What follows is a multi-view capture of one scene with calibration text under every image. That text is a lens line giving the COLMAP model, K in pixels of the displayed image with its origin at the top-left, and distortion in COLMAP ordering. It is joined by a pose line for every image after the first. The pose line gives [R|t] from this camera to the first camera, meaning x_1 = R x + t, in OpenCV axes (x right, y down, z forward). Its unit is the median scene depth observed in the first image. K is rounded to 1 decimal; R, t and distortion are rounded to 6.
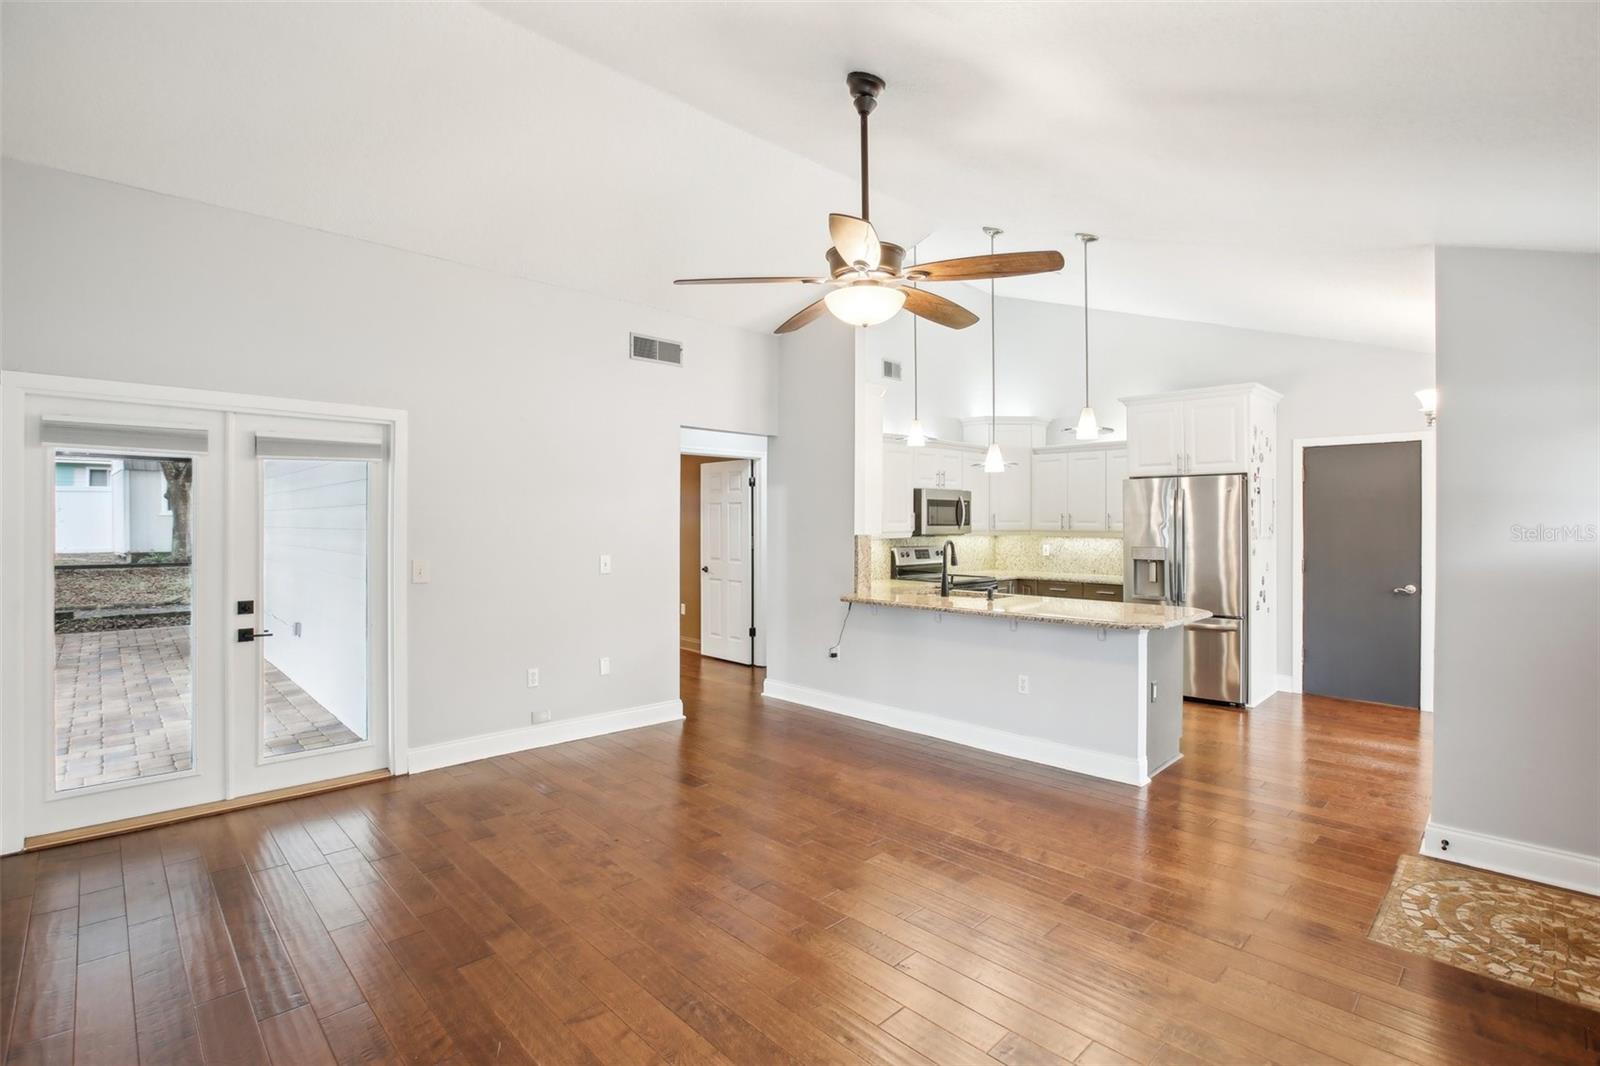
lens RADIAL K [[749.7, 0, 800.4], [0, 749.7, 518.7], [0, 0, 1]] dist [-0.045618, 0.018654]
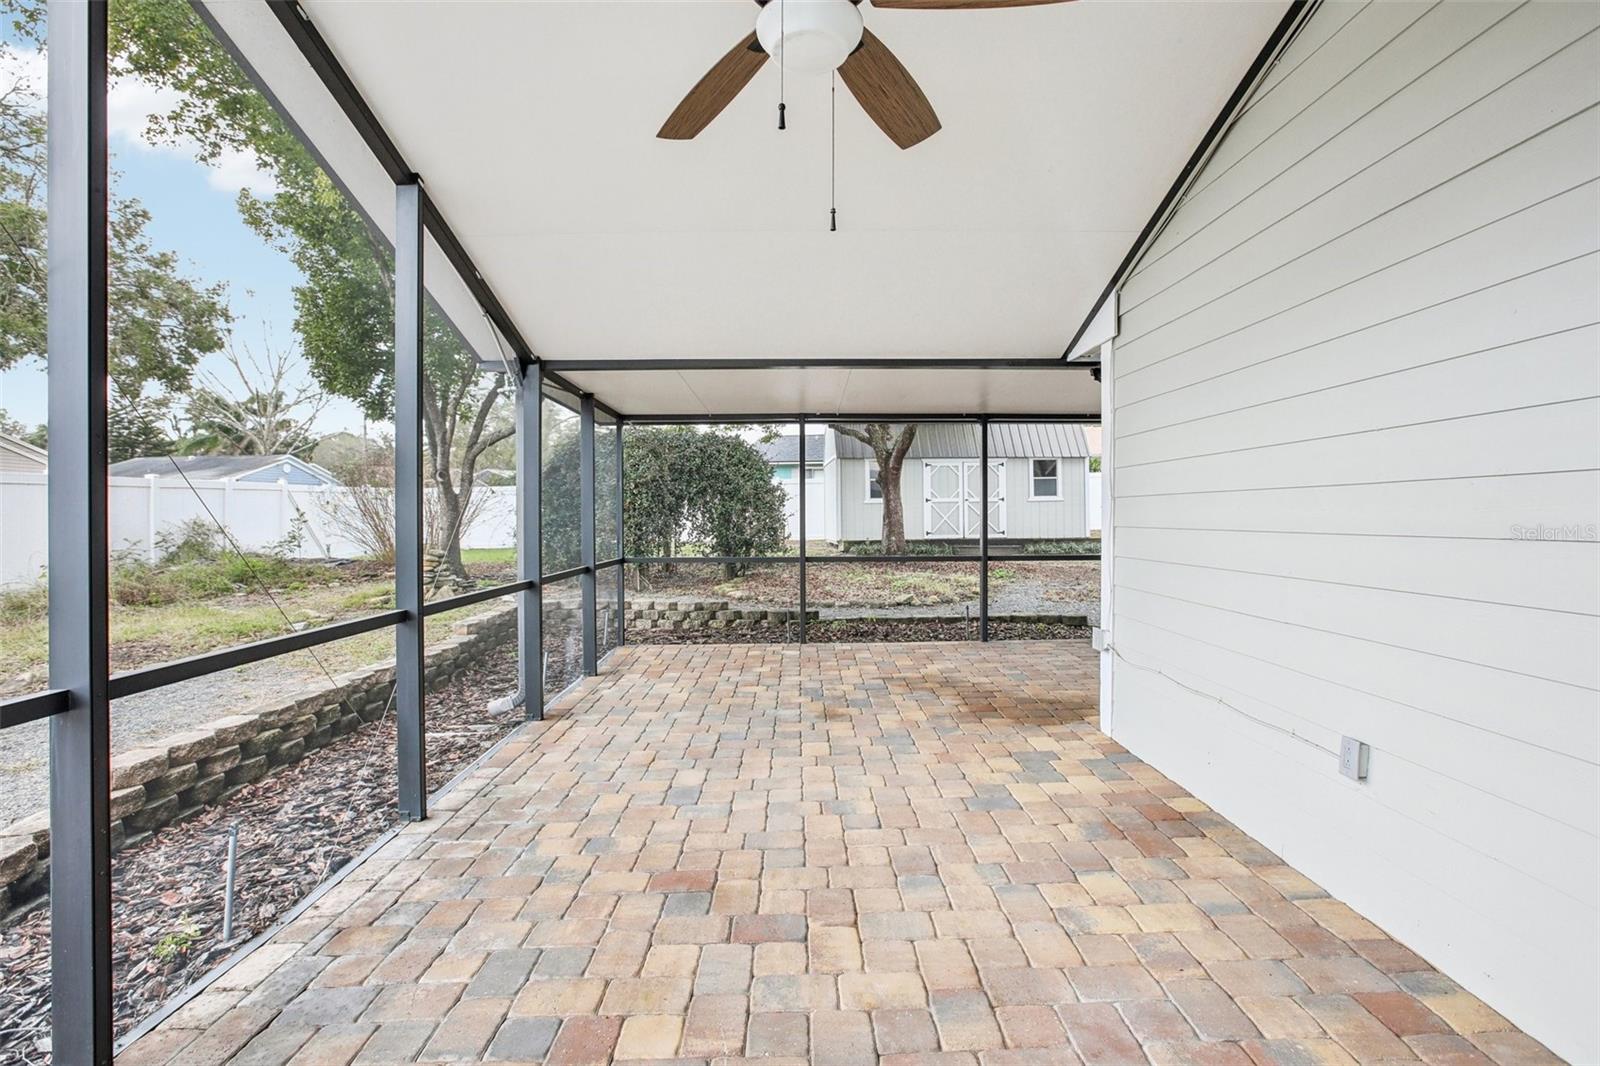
lens RADIAL K [[743.1, 0, 793.6], [0, 743.1, 524.2], [0, 0, 1]] dist [-0.049842, 0.016955]
pose [[0.717709, 0.000010, -0.696343, -0.677688], [0.012329, 0.999843, 0.012722, 0.026479], [0.696234, -0.017715, 0.717596, 0.590710]]
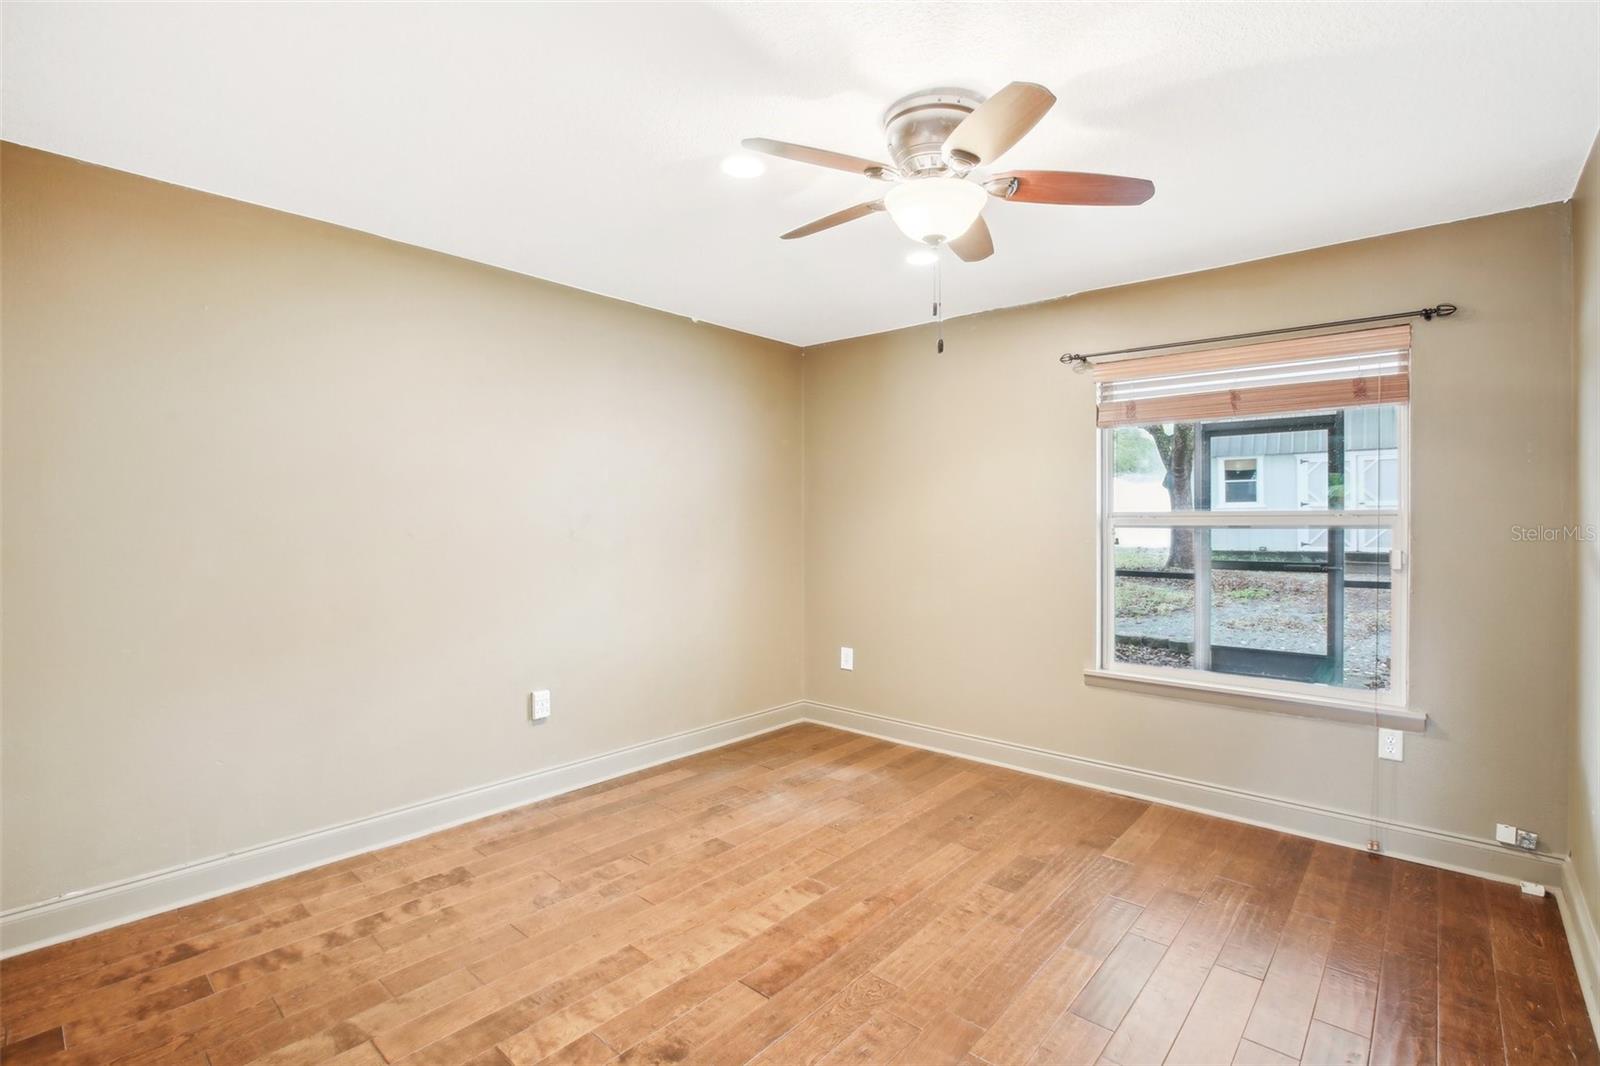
lens RADIAL K [[743.1, 0, 793.6], [0, 743.1, 524.2], [0, 0, 1]] dist [-0.049842, 0.016955]
pose [[0.057298, -0.001954, -0.998355, -0.113493], [0.008925, 0.999959, -0.001445, 0.028143], [0.998317, -0.008827, 0.057313, 1.255841]]
